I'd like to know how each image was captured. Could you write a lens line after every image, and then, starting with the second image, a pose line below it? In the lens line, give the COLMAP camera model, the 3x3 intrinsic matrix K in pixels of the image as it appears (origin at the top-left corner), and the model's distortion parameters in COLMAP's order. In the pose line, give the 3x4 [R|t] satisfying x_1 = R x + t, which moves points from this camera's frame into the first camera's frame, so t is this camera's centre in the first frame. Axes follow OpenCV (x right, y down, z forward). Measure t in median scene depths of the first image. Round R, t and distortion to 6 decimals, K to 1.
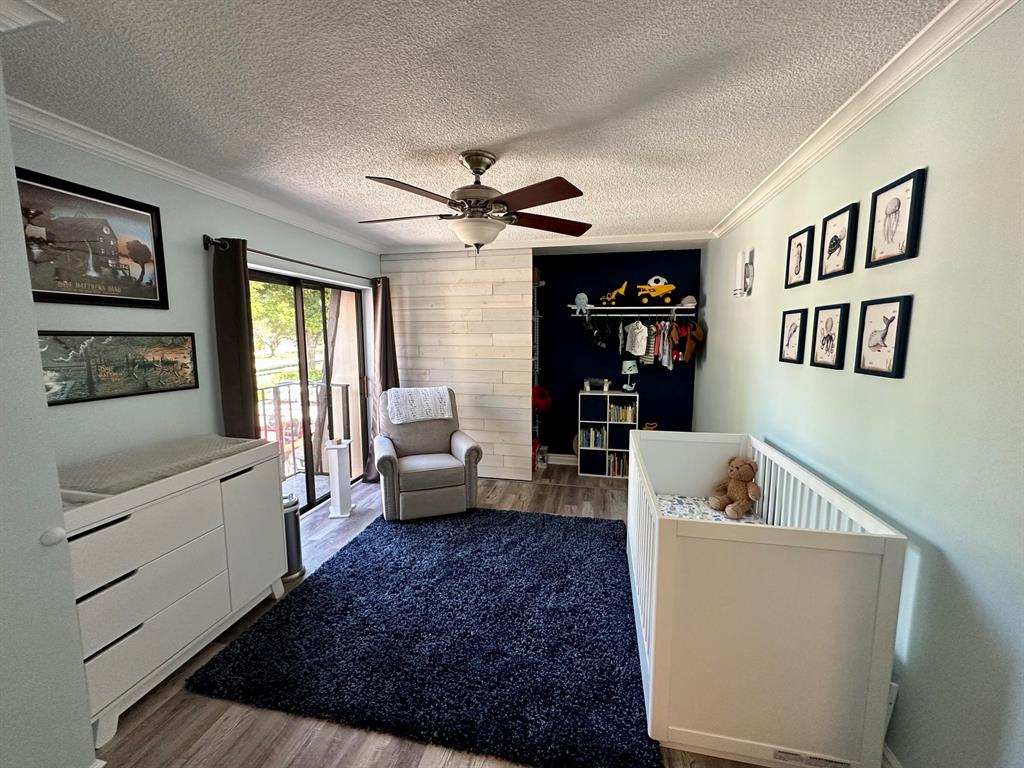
lens RADIAL K [[409.8, 0, 508.9], [0, 409.8, 383.5], [0, 0, 1]] dist [-0.001413, 0.000597]
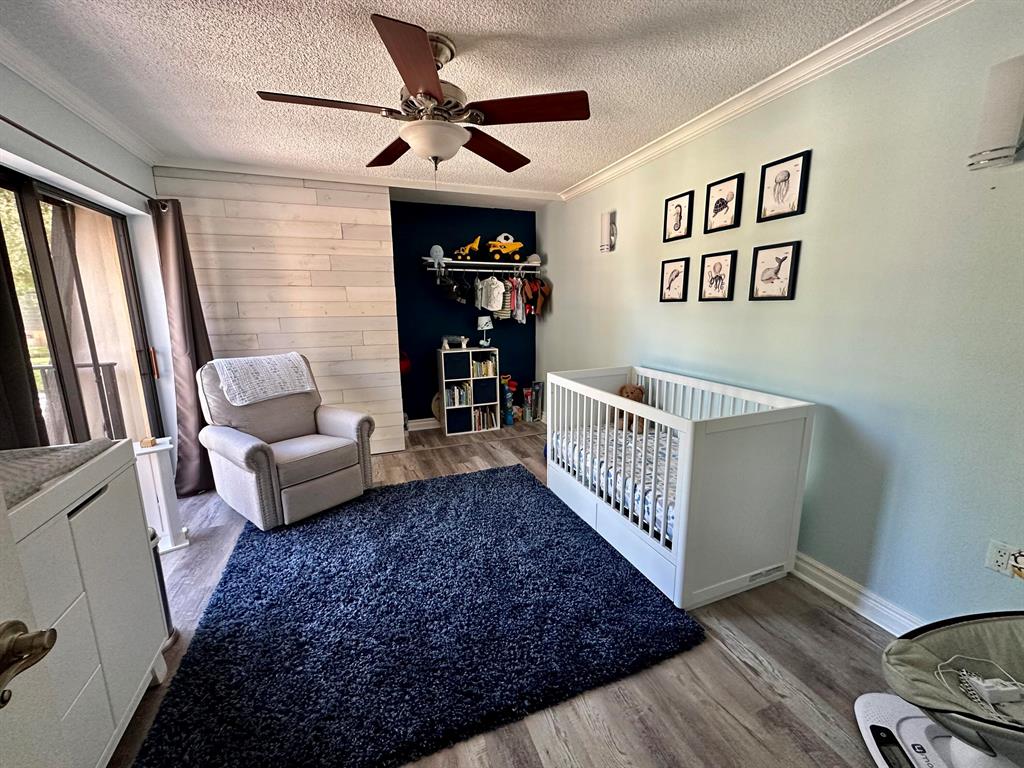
lens RADIAL K [[409.8, 0, 514.4], [0, 409.8, 383.3], [0, 0, 1]] dist [-0.001413, 0.000597]
pose [[0.835736, -0.110495, 0.537901, -0.291744], [0.074441, 0.993301, 0.088384, 0.034253], [-0.544063, -0.033824, 0.838362, 0.133871]]
